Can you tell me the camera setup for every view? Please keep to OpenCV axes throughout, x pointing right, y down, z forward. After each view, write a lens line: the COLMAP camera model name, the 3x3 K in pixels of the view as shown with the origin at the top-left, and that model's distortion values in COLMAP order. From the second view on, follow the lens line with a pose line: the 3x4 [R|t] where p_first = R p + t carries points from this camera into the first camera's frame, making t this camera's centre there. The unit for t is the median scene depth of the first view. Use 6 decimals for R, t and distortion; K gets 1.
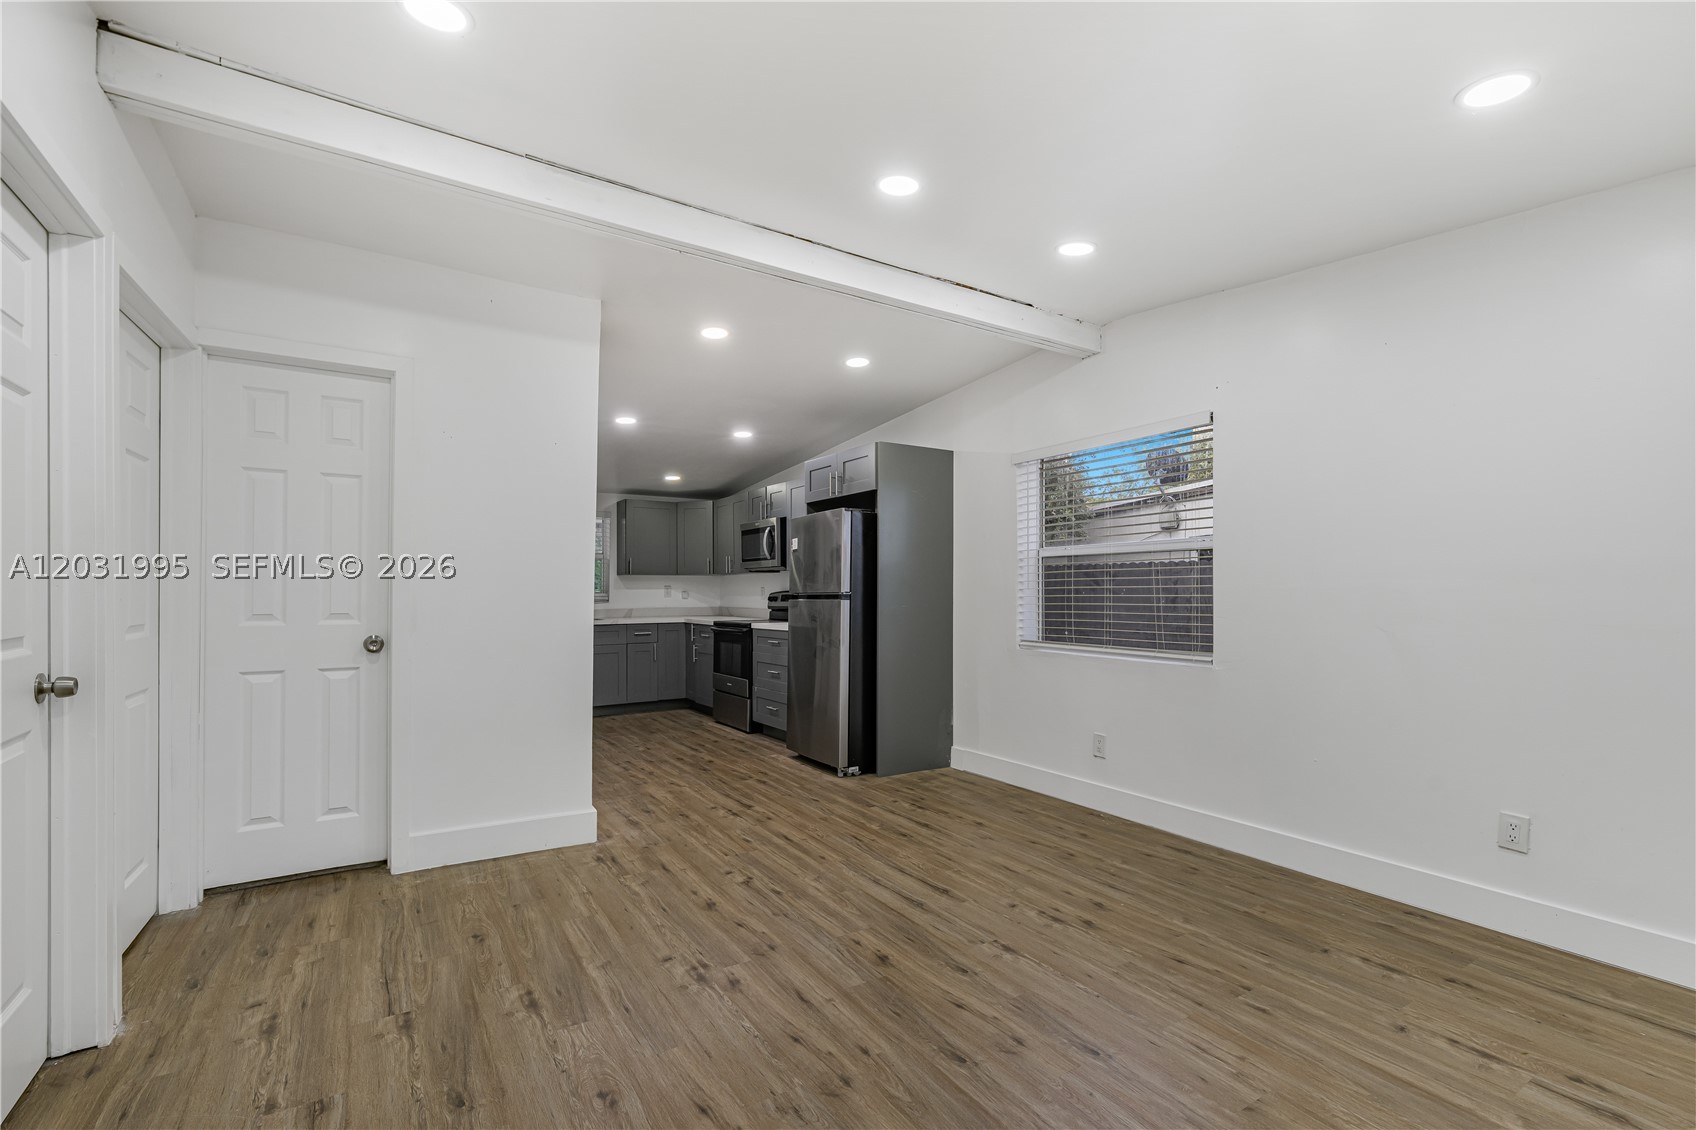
lens RADIAL K [[757.8, 0, 849.4], [0, 757.8, 586.8], [0, 0, 1]] dist [-0.004969, -0.000226]
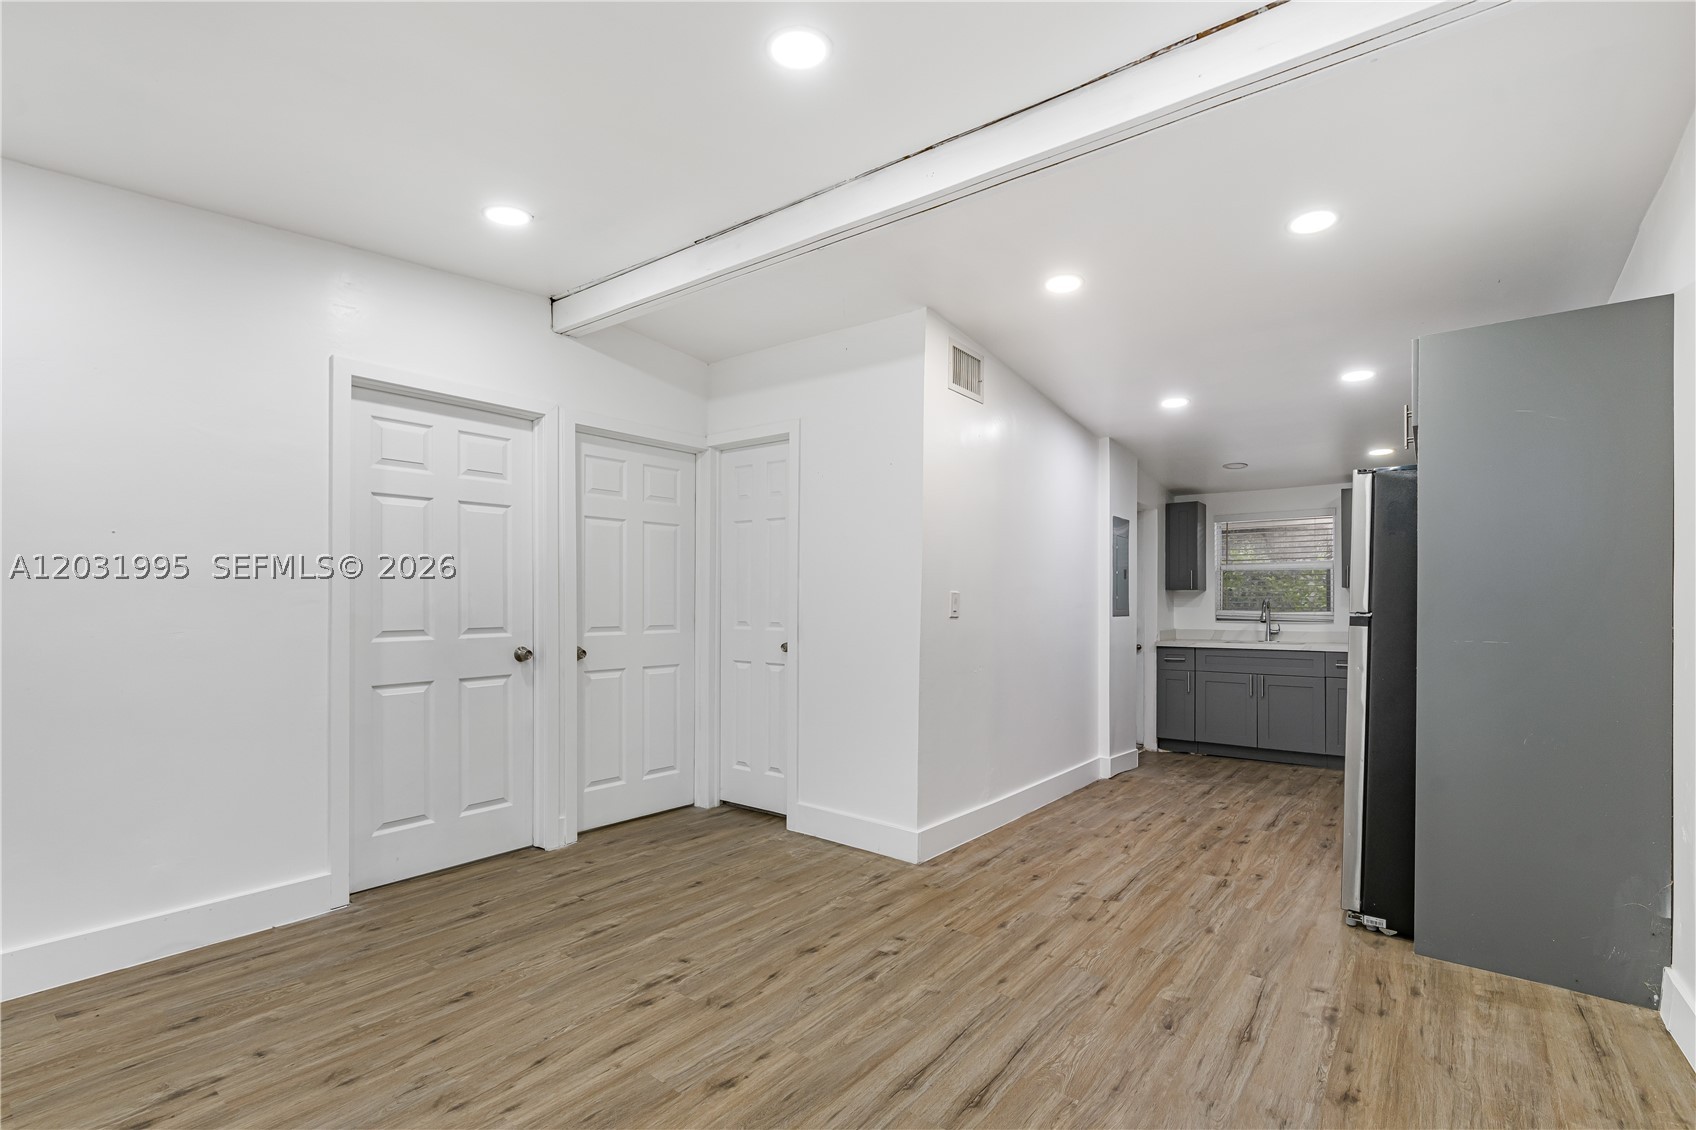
lens RADIAL K [[757.8, 0, 849.4], [0, 757.8, 586.8], [0, 0, 1]] dist [-0.004969, -0.000226]
pose [[0.339379, -0.020200, -0.940433, 0.599238], [-0.001160, 0.999760, -0.021893, 0.000108], [0.940649, 0.008521, 0.339274, 0.619974]]
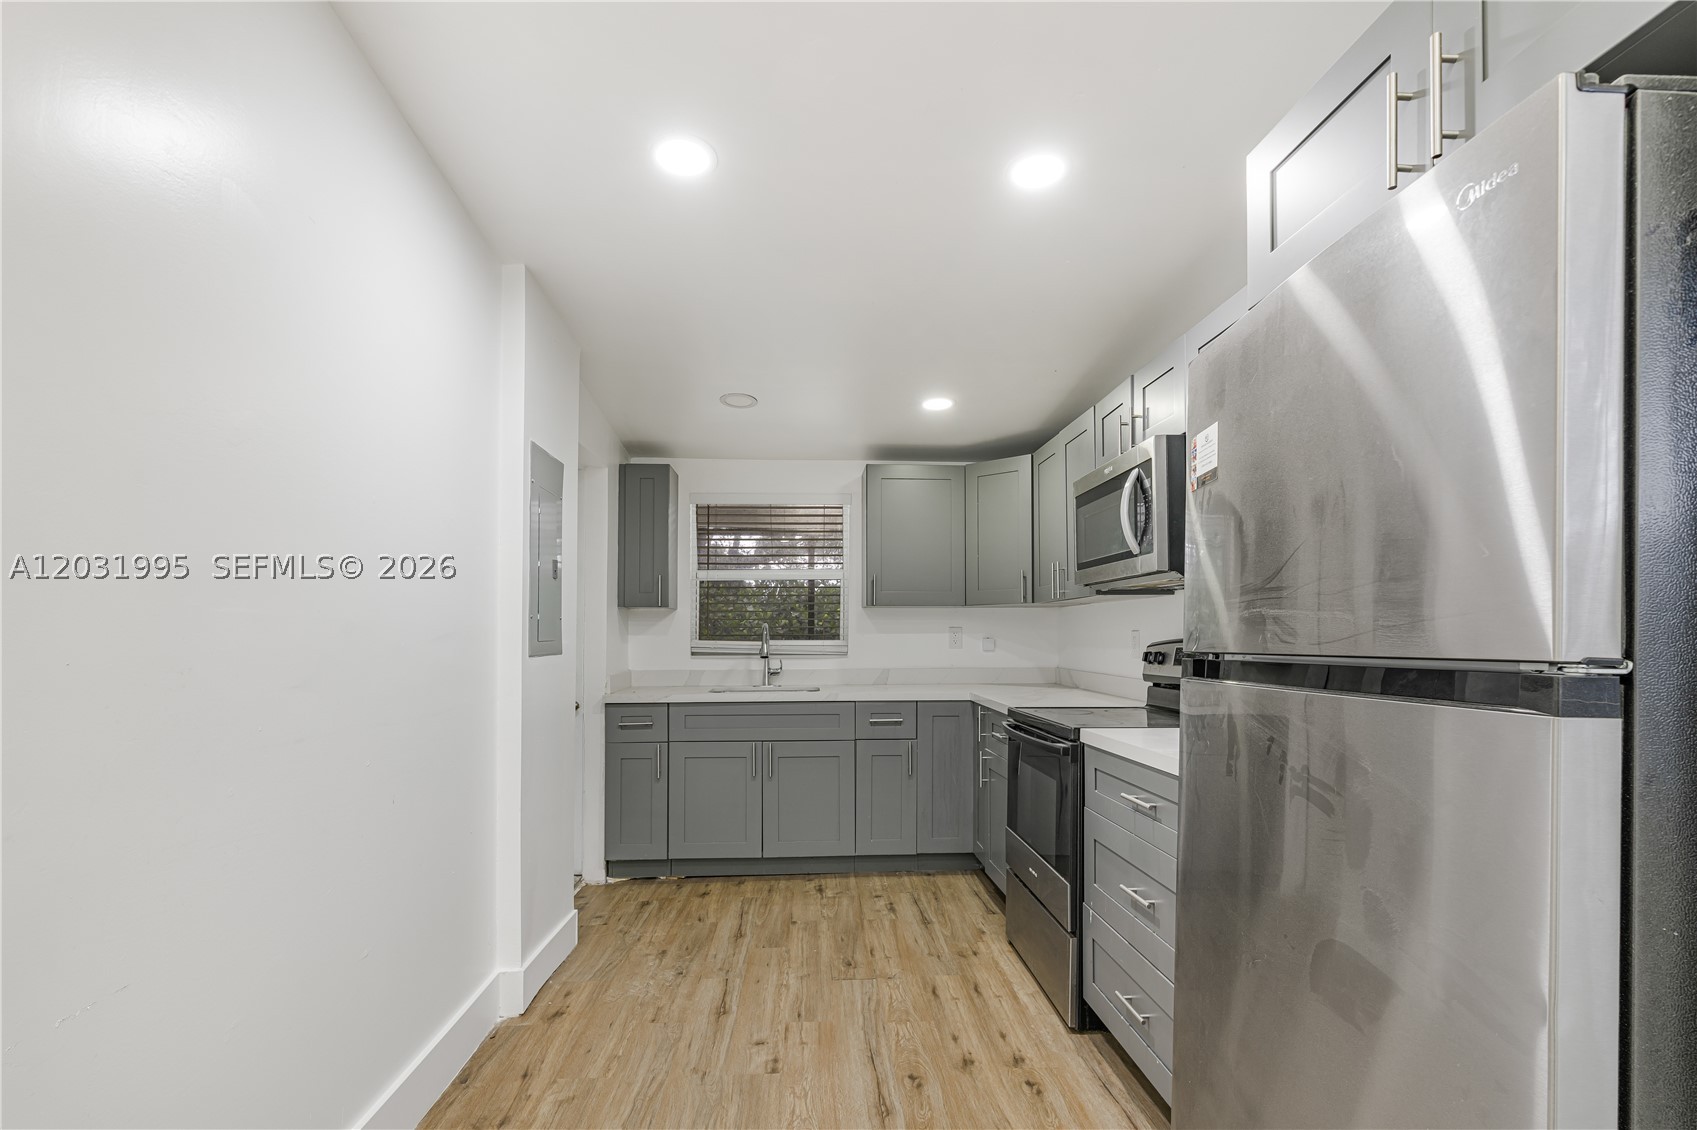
lens RADIAL K [[800.8, 0, 850.8], [0, 800.8, 634.4], [0, 0, 1]] dist [-0.000722, 0.000081]
pose [[0.875966, 0.000413, -0.482373, -0.077198], [0.002751, 0.999979, 0.005851, 0.000793], [0.482365, -0.006452, 0.875946, 1.163121]]
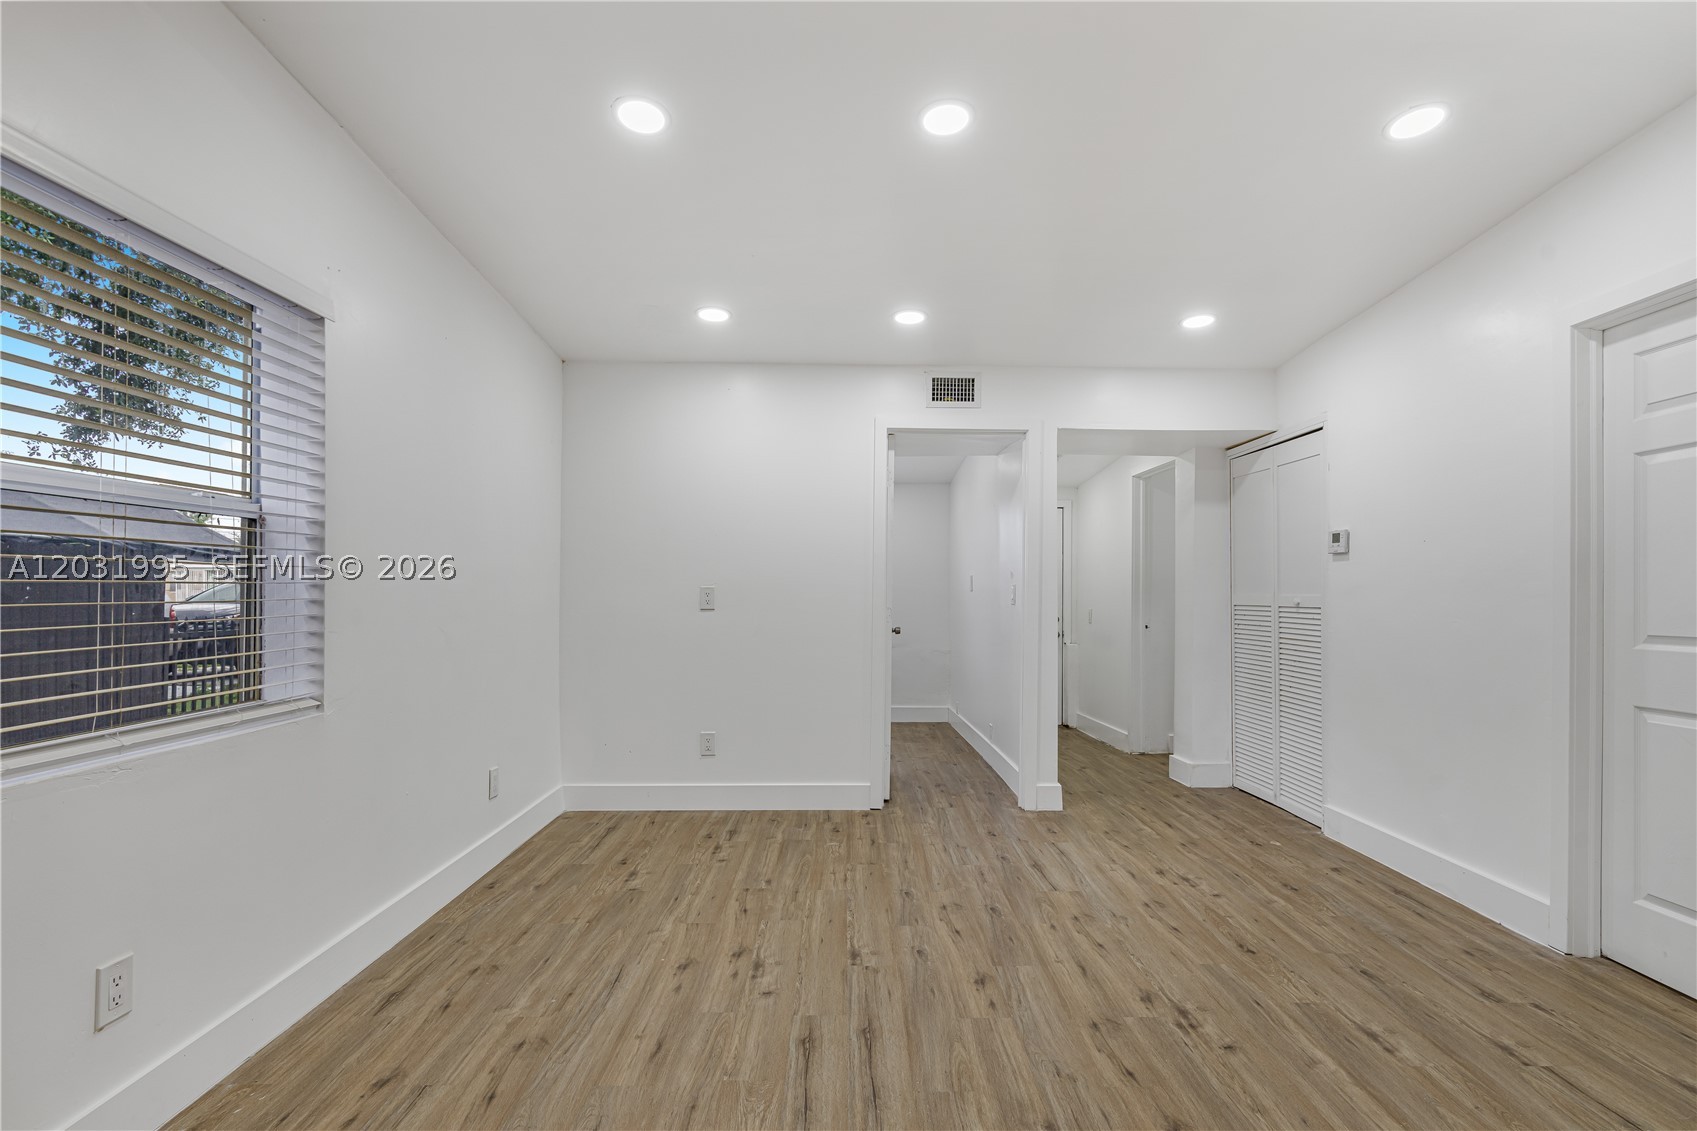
lens RADIAL K [[792.5, 0, 854.6], [0, 792.5, 577.0], [0, 0, 1]] dist [-0.003576, -0.000082]
pose [[-0.852029, 0.002490, 0.523489, -0.249389], [-0.009720, 0.999741, -0.020576, 0.003813], [-0.523405, -0.022619, -0.851784, 1.413490]]
